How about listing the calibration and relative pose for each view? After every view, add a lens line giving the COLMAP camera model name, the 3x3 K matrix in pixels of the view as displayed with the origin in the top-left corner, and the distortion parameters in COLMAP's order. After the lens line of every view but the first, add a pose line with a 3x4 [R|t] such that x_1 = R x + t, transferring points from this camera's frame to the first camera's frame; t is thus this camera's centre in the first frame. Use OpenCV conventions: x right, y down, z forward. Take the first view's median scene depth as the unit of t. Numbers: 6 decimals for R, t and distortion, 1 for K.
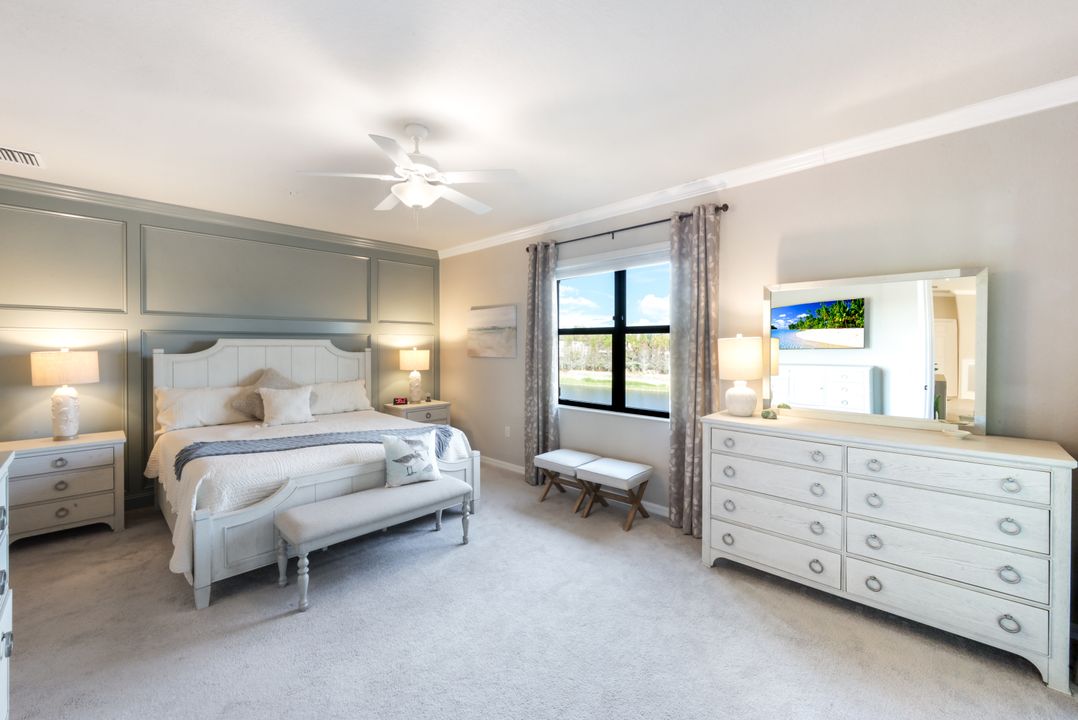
lens RADIAL K [[446.4, 0, 535.8], [0, 446.4, 352.4], [0, 0, 1]] dist [0.002505, 0.000466]
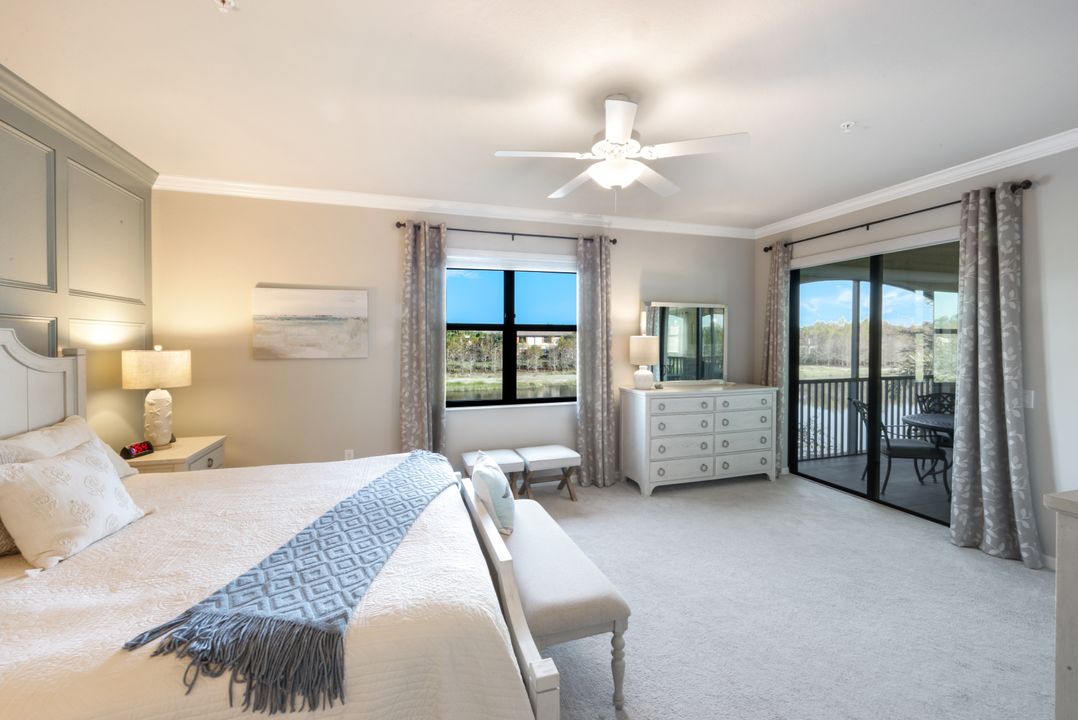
lens RADIAL K [[446.4, 0, 538.3], [0, 446.4, 350.1], [0, 0, 1]] dist [0.002505, 0.000466]
pose [[0.463790, -0.016406, 0.885793, -0.724825], [0.015059, 0.999830, 0.010633, -0.005688], [-0.885817, 0.008408, 0.463959, 0.454685]]
